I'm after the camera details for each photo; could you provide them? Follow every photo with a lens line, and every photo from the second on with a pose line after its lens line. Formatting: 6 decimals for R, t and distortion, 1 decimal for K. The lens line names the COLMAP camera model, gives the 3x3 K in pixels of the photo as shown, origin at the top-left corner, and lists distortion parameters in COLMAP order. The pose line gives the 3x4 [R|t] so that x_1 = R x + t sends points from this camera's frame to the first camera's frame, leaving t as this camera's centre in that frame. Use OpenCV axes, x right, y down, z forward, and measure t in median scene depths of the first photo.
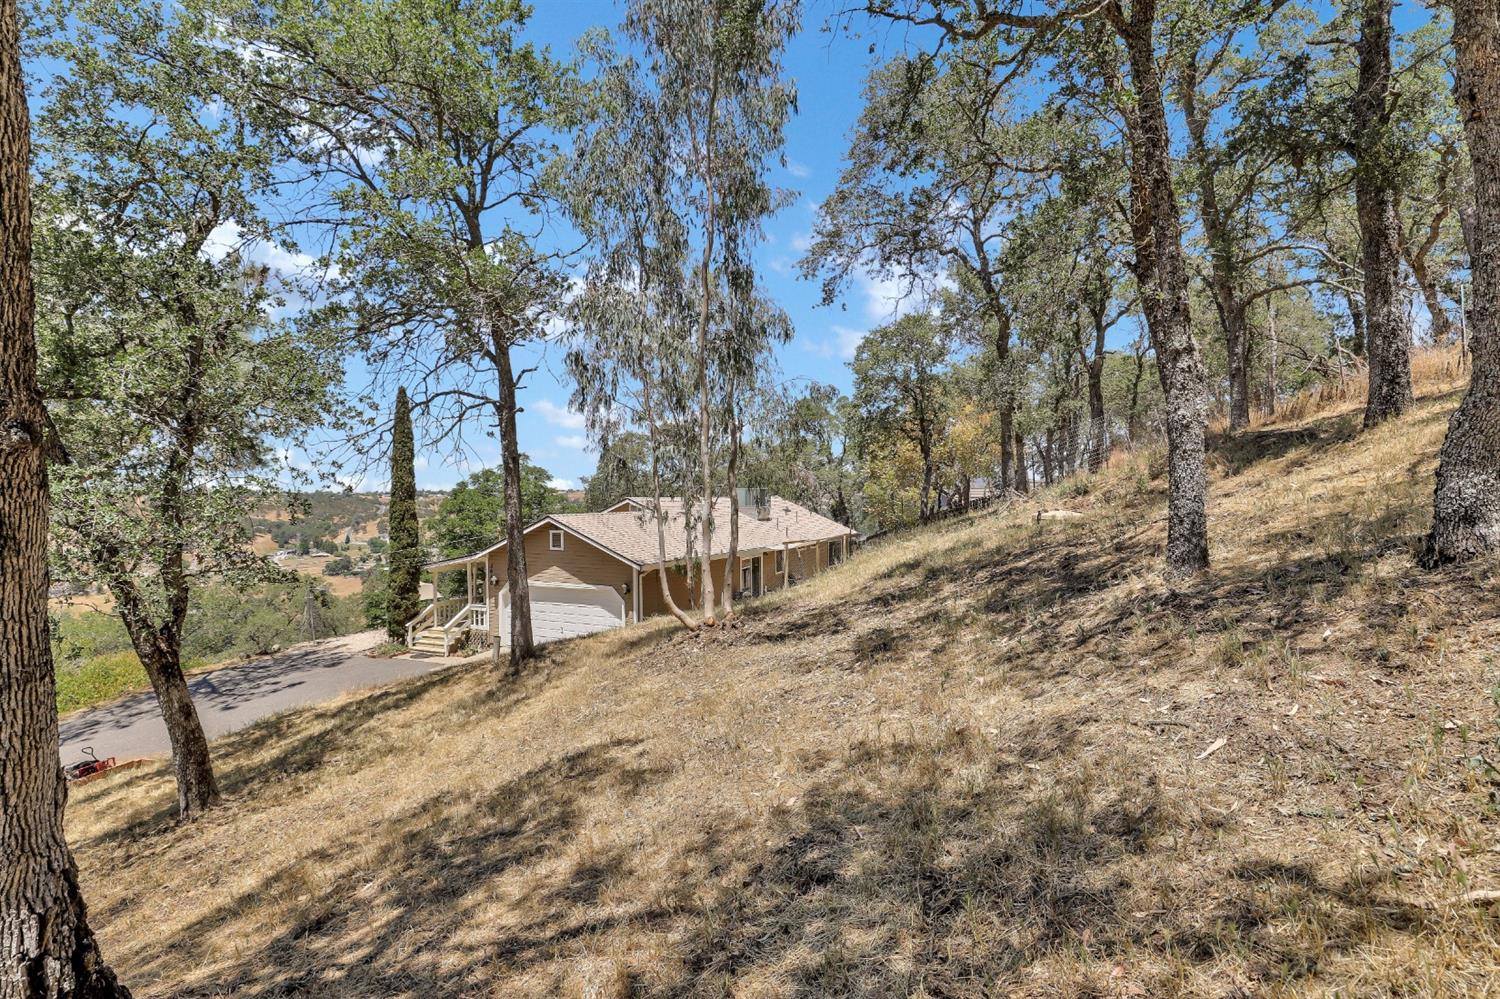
lens RADIAL K [[815.6, 0, 744.7], [0, 815.6, 491.7], [0, 0, 1]] dist [0.002195, 0.000555]
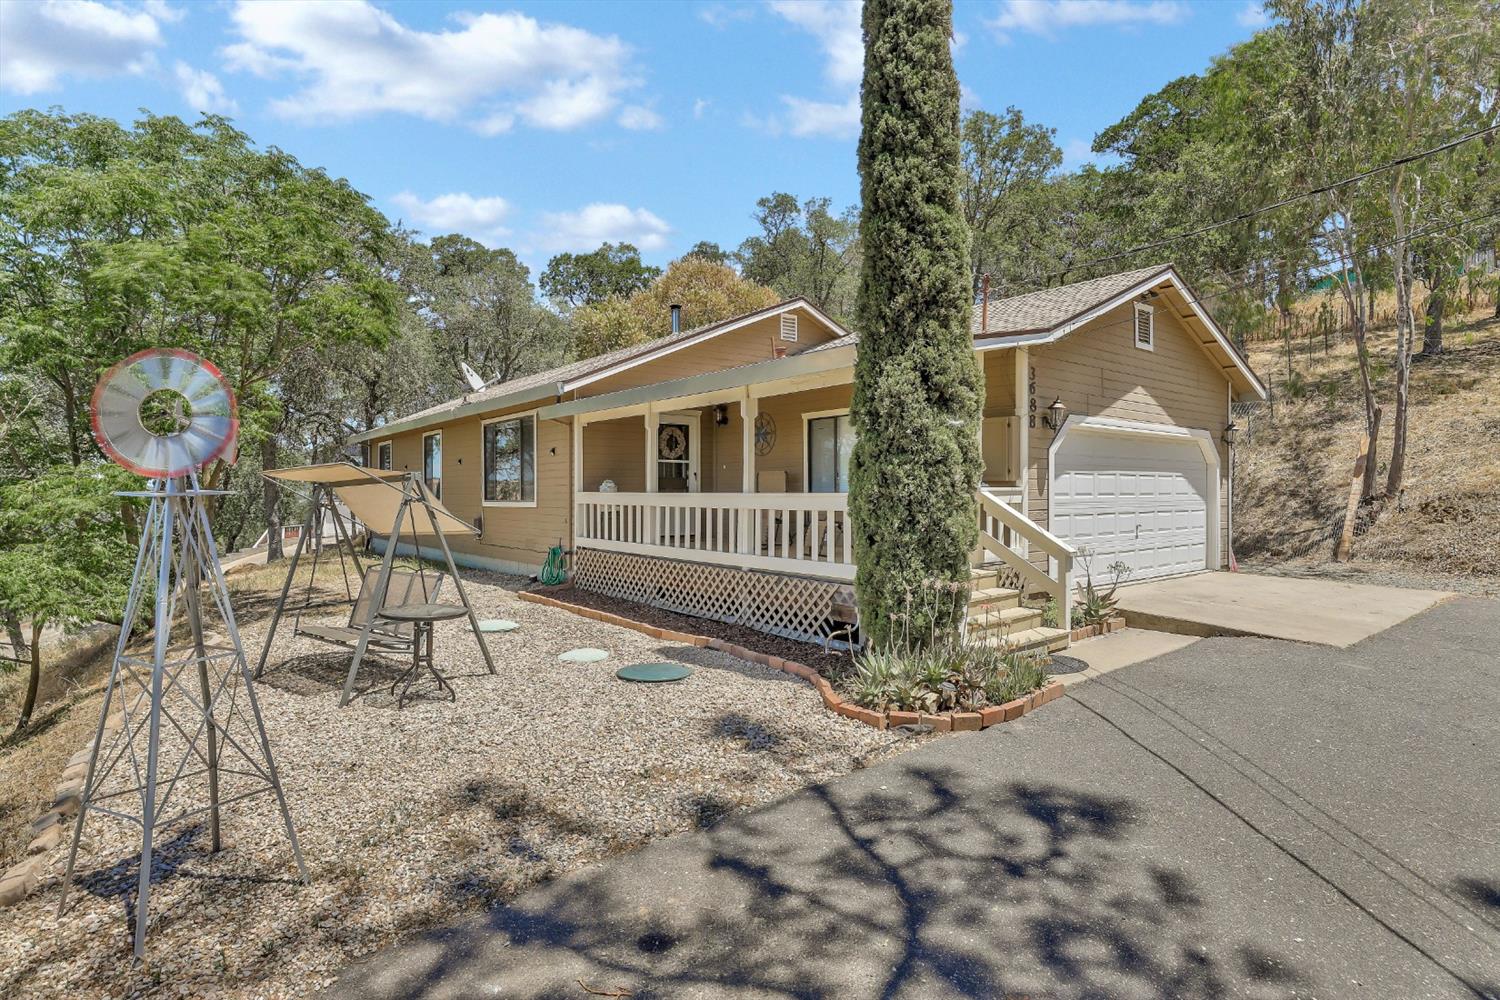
lens RADIAL K [[787.8, 0, 753.8], [0, 787.8, 501.7], [0, 0, 1]] dist [0.000016, -0.000034]
pose [[0.386298, -0.001415, 0.922373, -0.653562], [-0.003617, 0.999989, 0.003048, 0.142054], [-0.922367, -0.004513, 0.386289, 0.954671]]
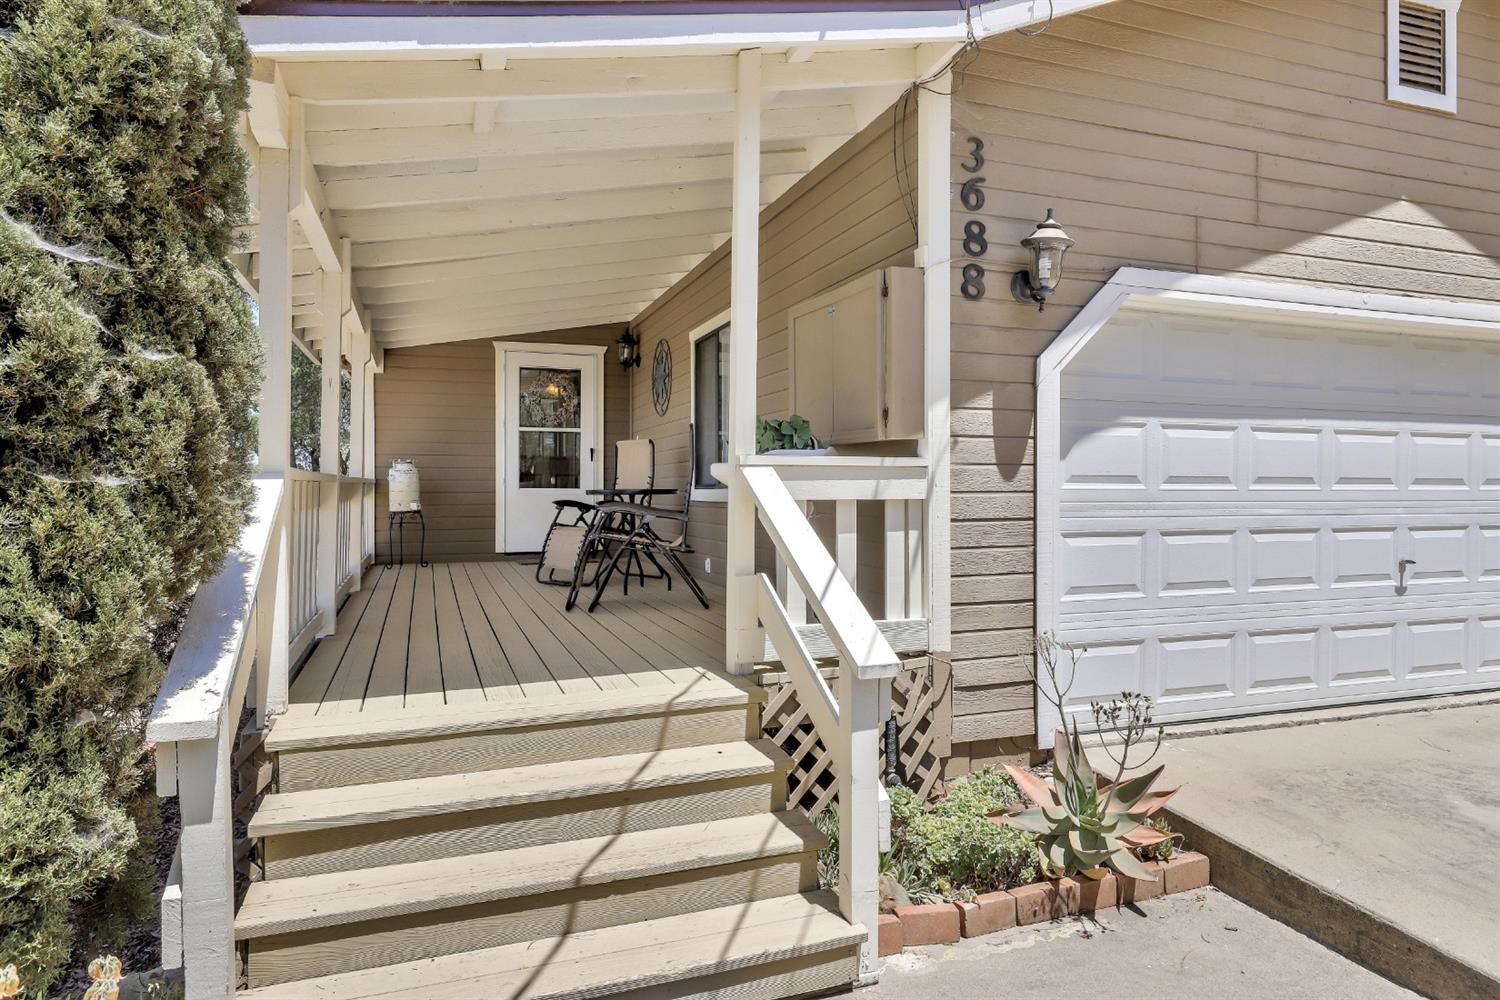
lens RADIAL K [[917.0, 0, 748.9], [0, 917.0, 488.5], [0, 0, 1]] dist [-0.001238, 0.000700]
pose [[0.674480, 0.009874, 0.738227, -0.432245], [-0.007723, 0.999950, -0.006318, 0.142472], [-0.738253, -0.001440, 0.674523, 0.903117]]
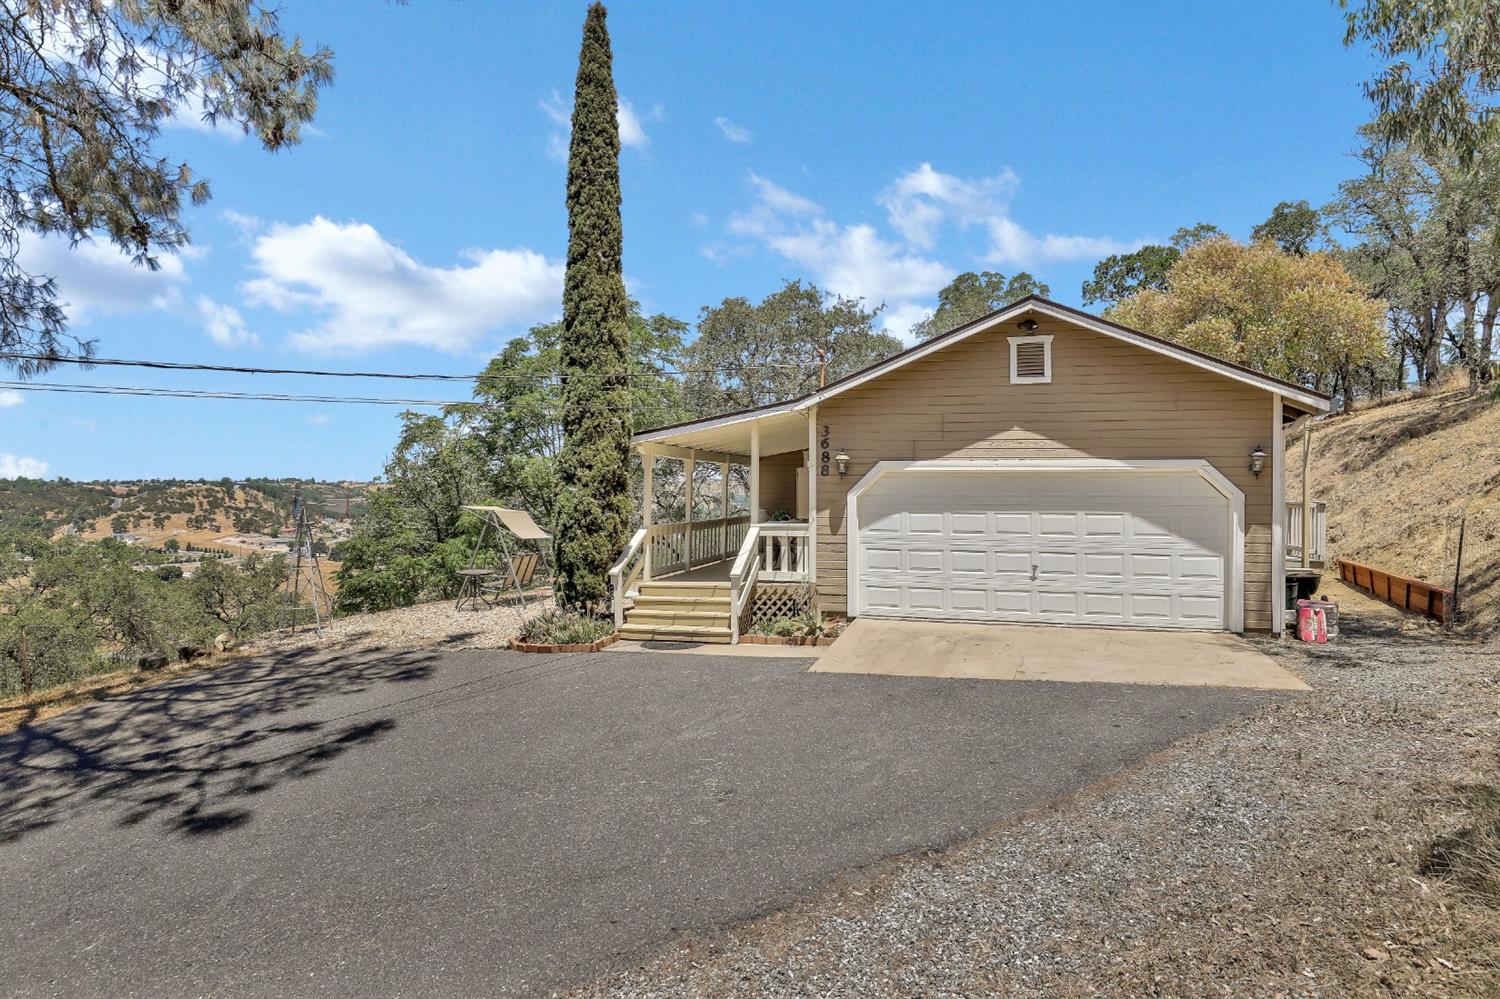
lens RADIAL K [[887.3, 0, 748.7], [0, 887.3, 497.9], [0, 0, 1]] dist [-0.006770, 0.005085]
pose [[0.976477, 0.012046, 0.215287, -0.438378], [-0.012089, 0.999926, -0.001121, 0.123734], [-0.215284, -0.001508, 0.976550, 0.537357]]
